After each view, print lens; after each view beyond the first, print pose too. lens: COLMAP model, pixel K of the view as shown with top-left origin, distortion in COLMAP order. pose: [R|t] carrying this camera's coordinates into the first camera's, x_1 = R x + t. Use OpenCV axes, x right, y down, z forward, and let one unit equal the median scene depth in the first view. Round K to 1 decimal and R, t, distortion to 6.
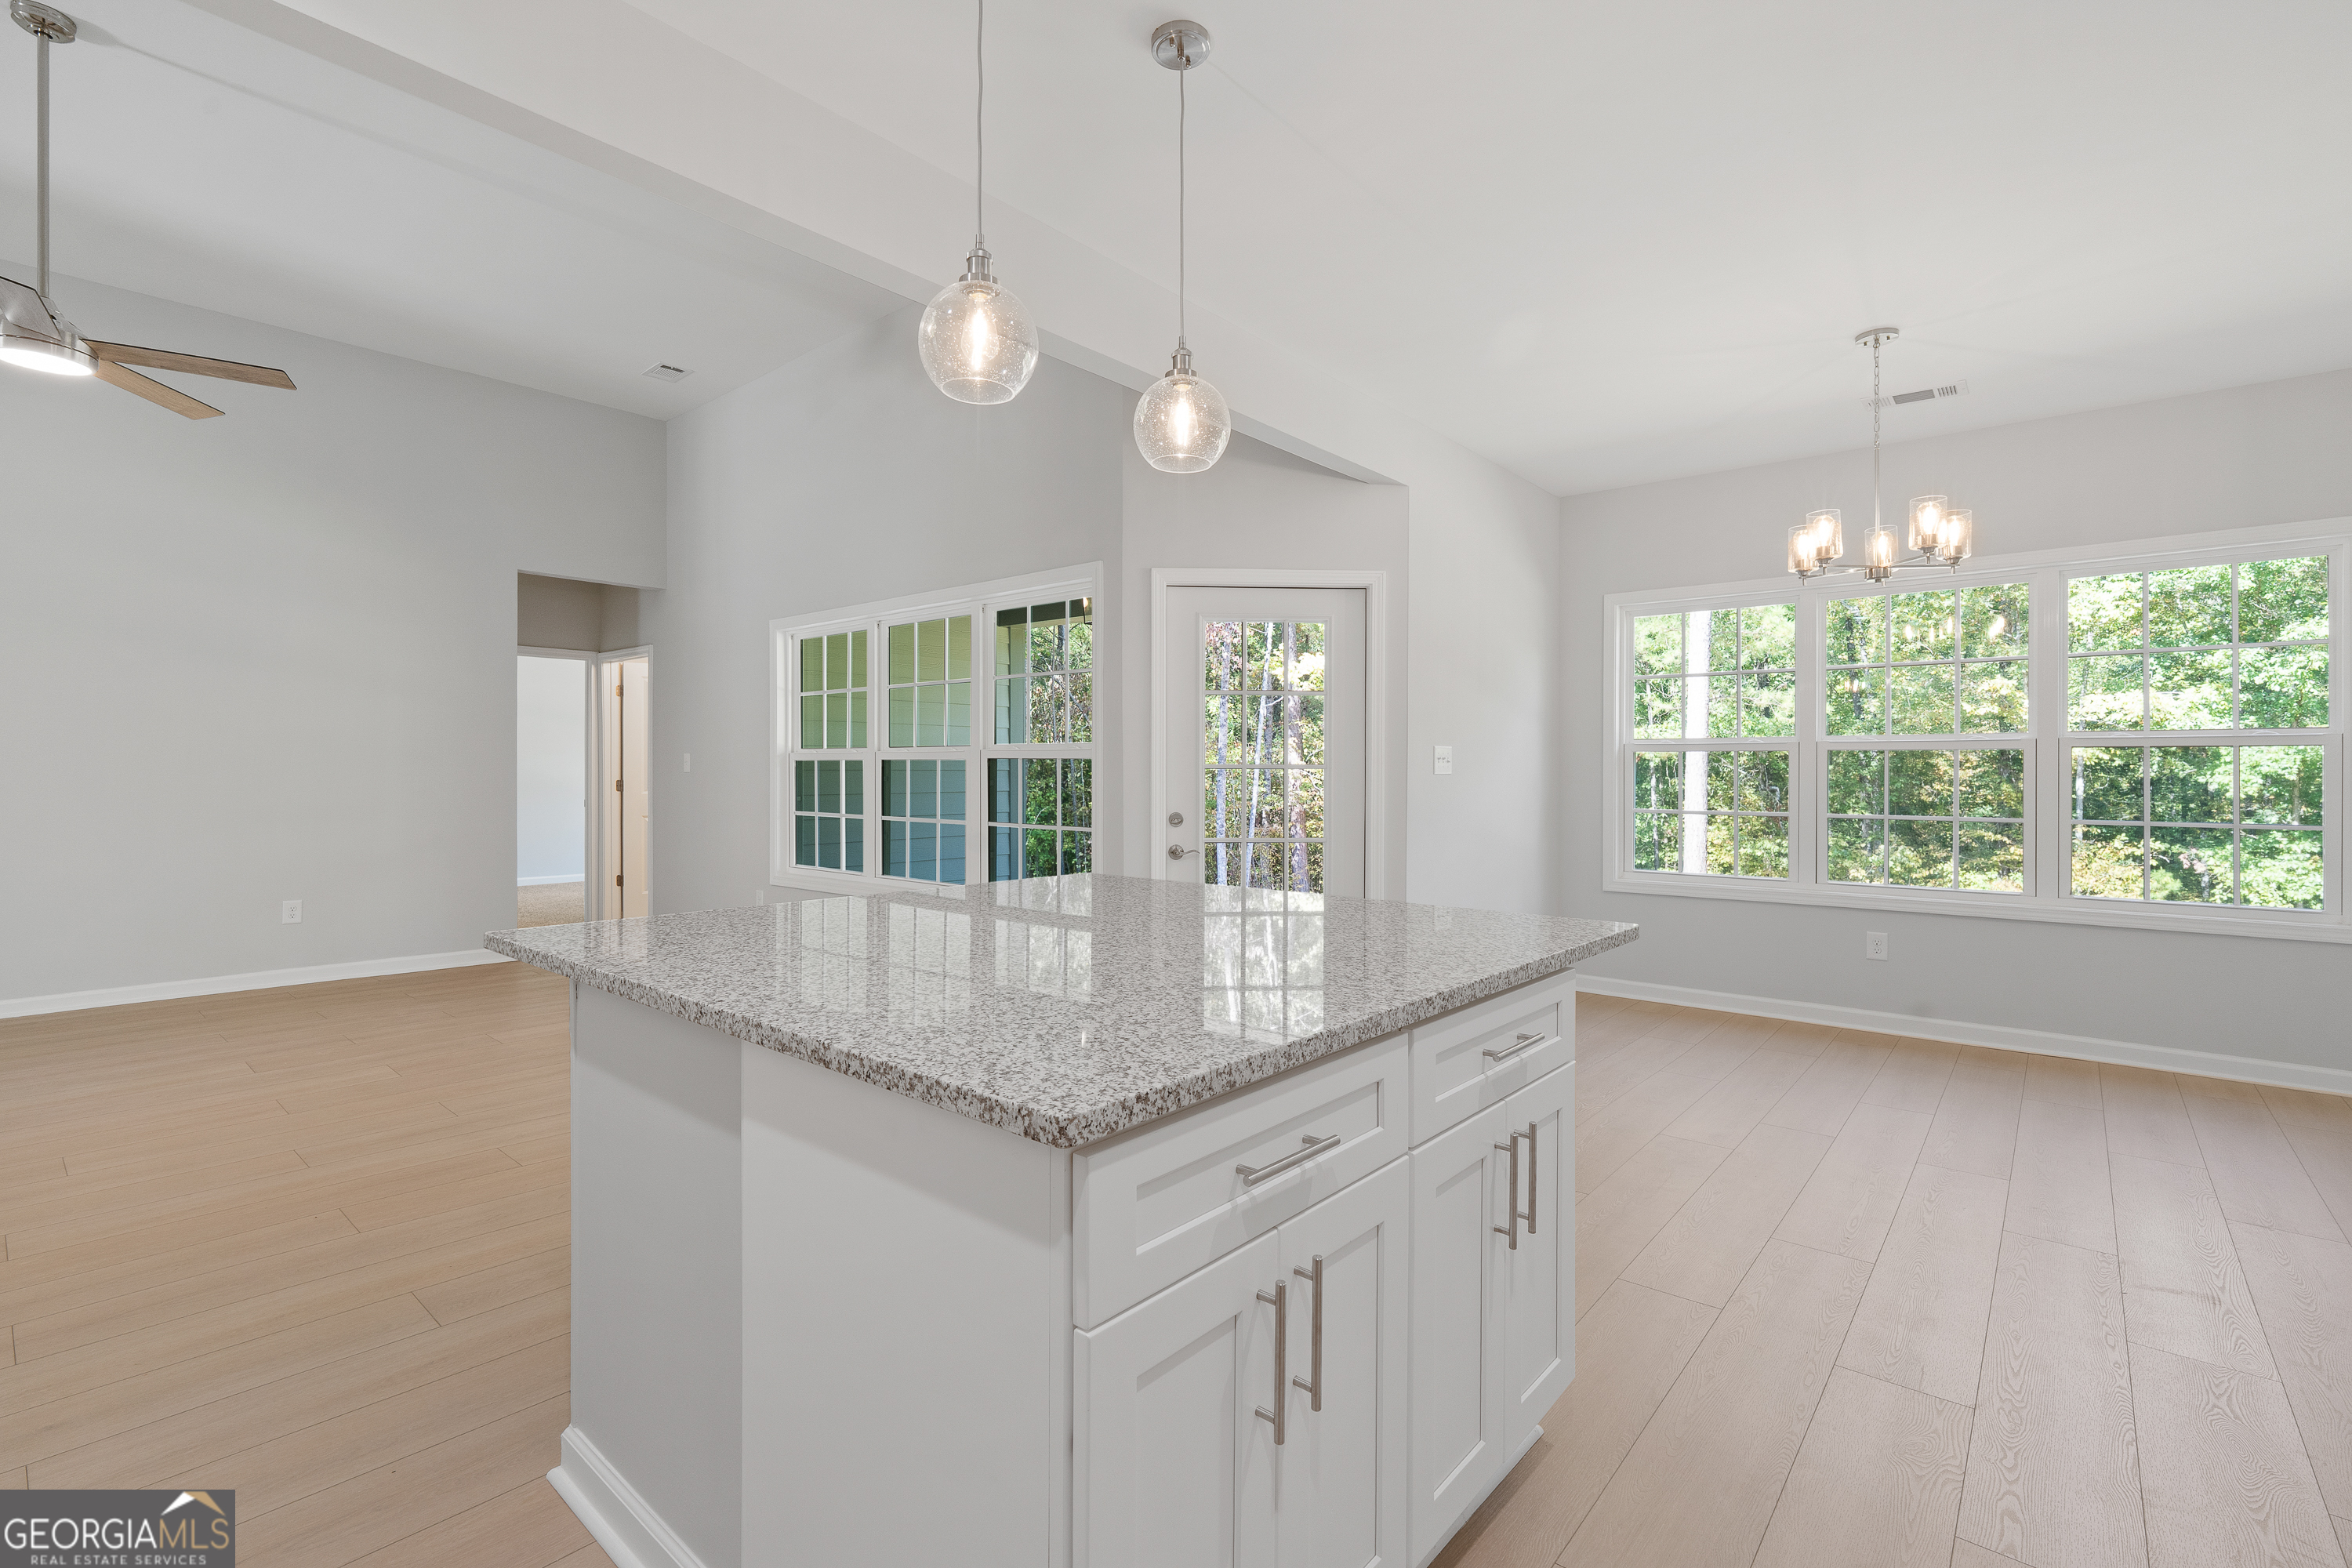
lens RADIAL K [[1068.2, 0, 1186.0], [0, 1068.2, 776.0], [0, 0, 1]] dist [-0.003016, -0.000069]
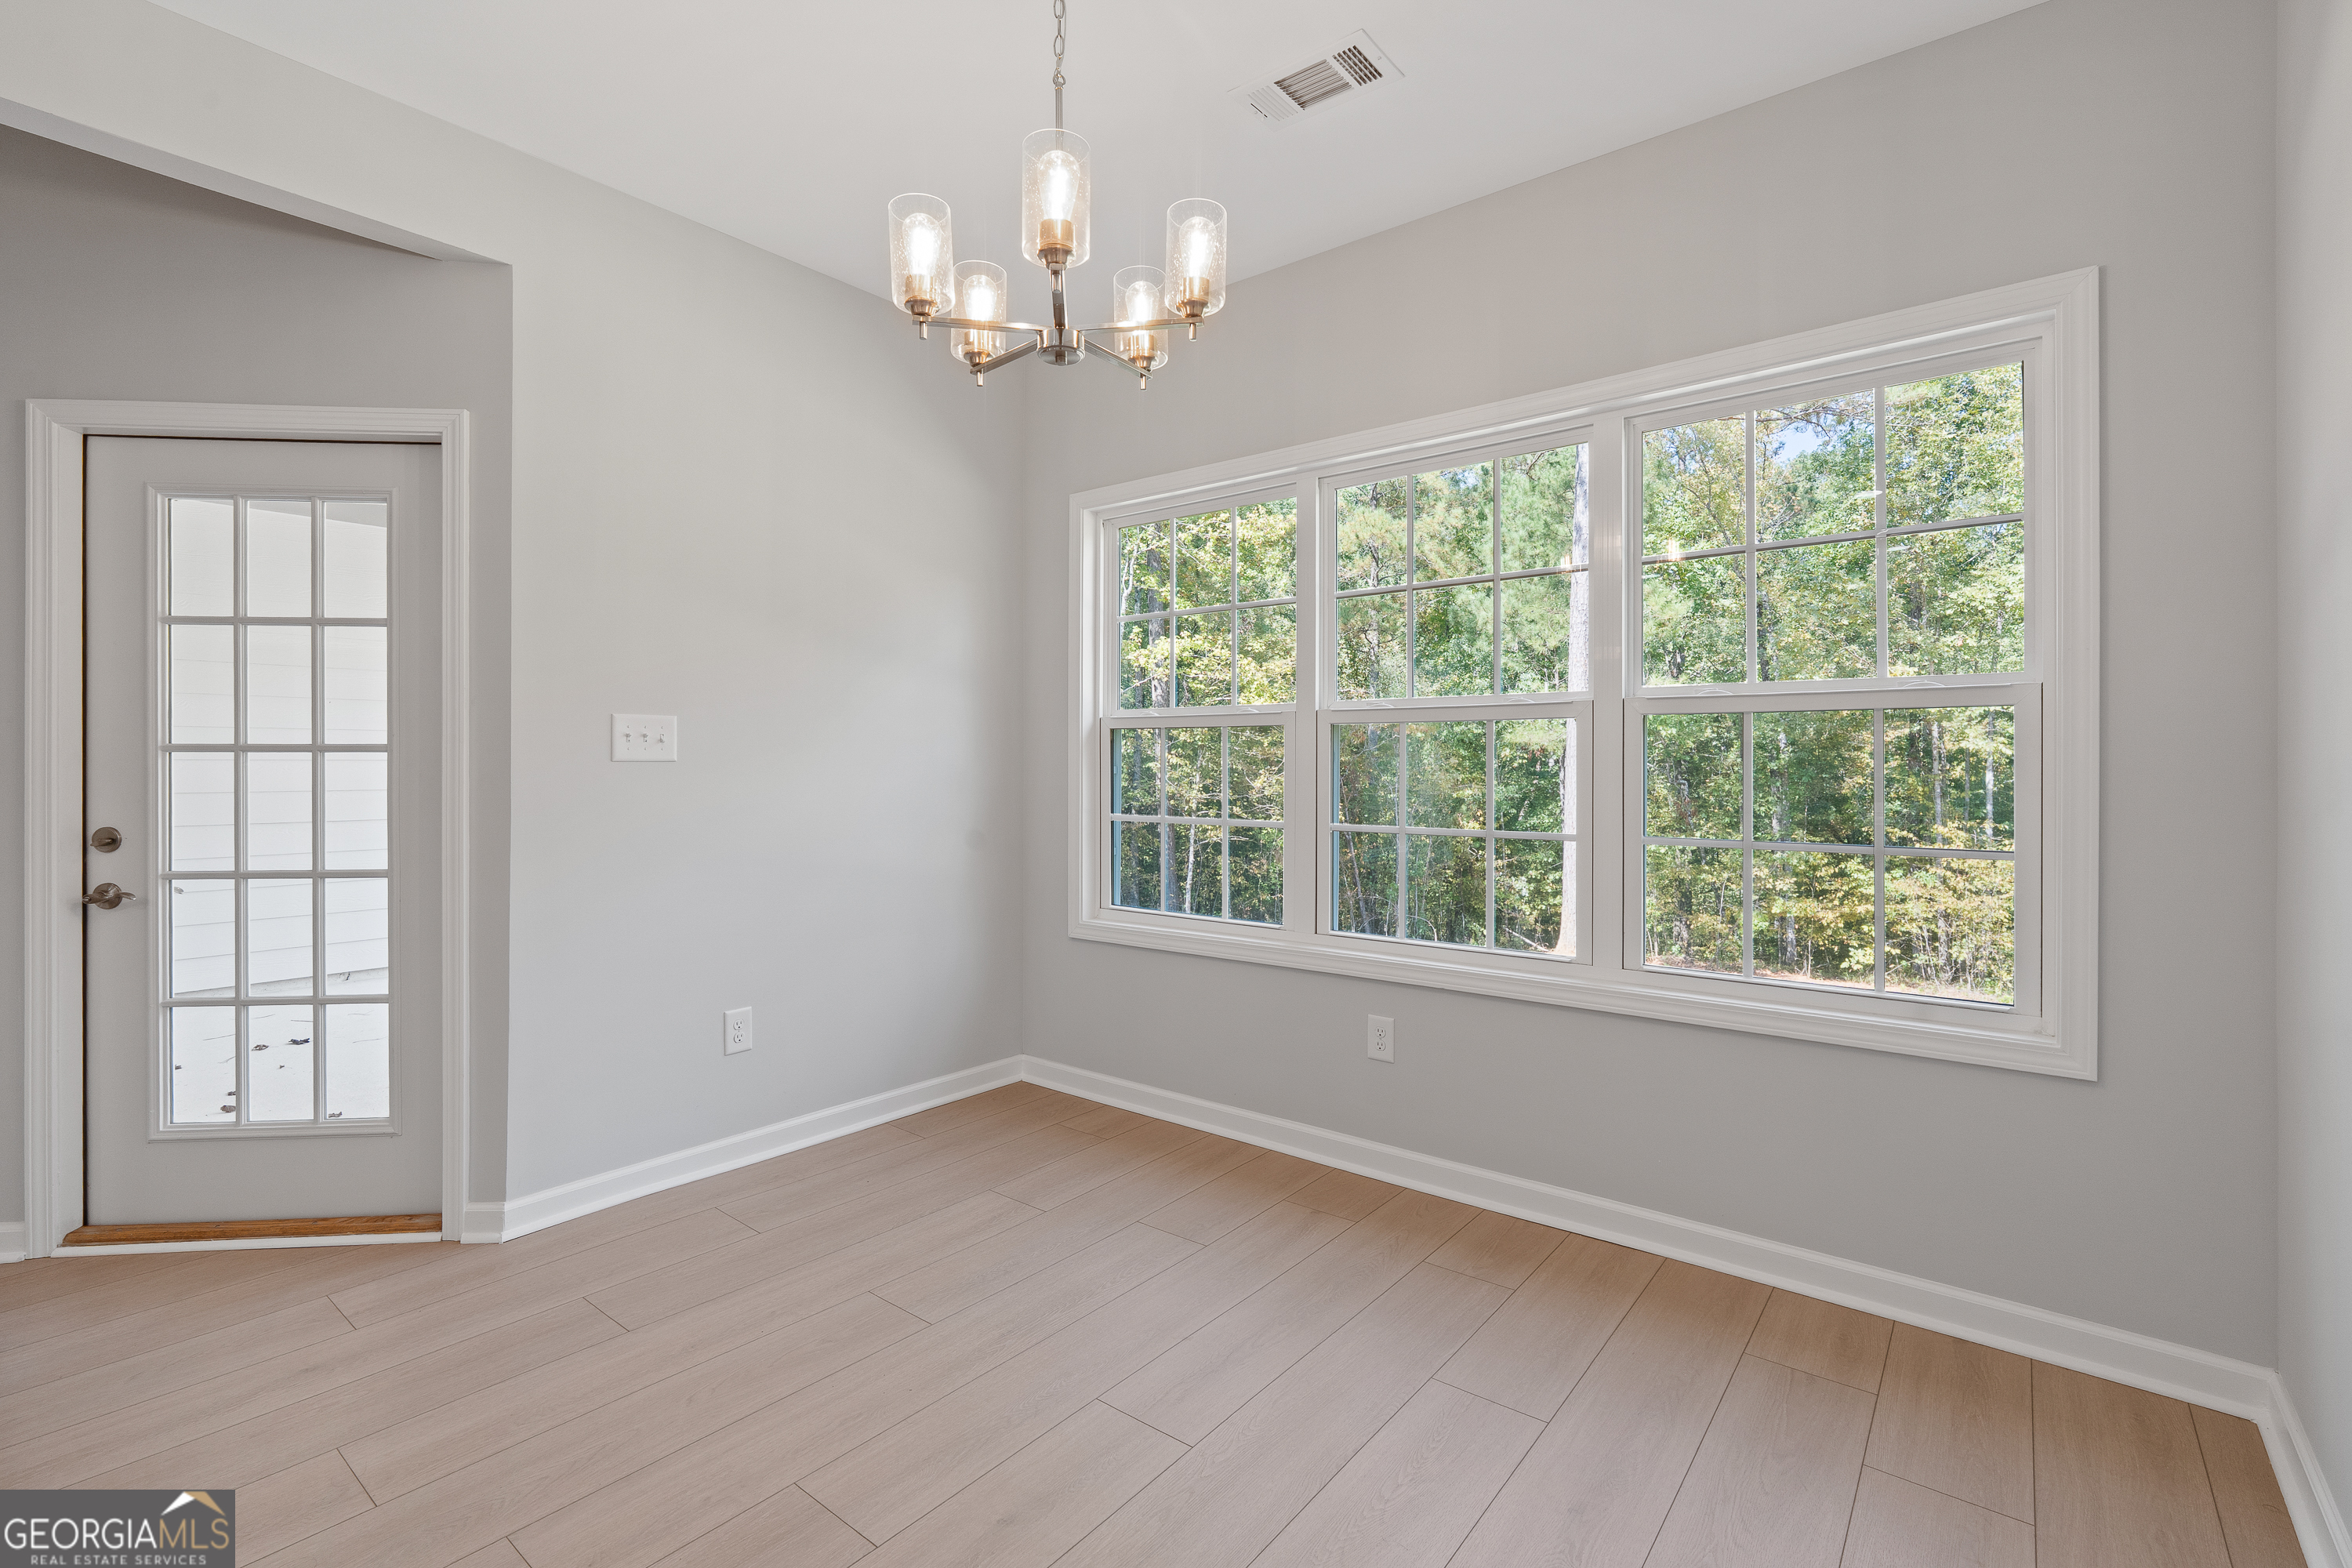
lens RADIAL K [[1068.2, 0, 1168.4], [0, 1068.2, 764.9], [0, 0, 1]] dist [-0.003016, -0.000069]
pose [[0.999786, -0.000451, 0.020701, 0.522856], [0.000545, 0.999989, -0.004559, 0.002983], [-0.020698, 0.004569, 0.999775, 0.388609]]
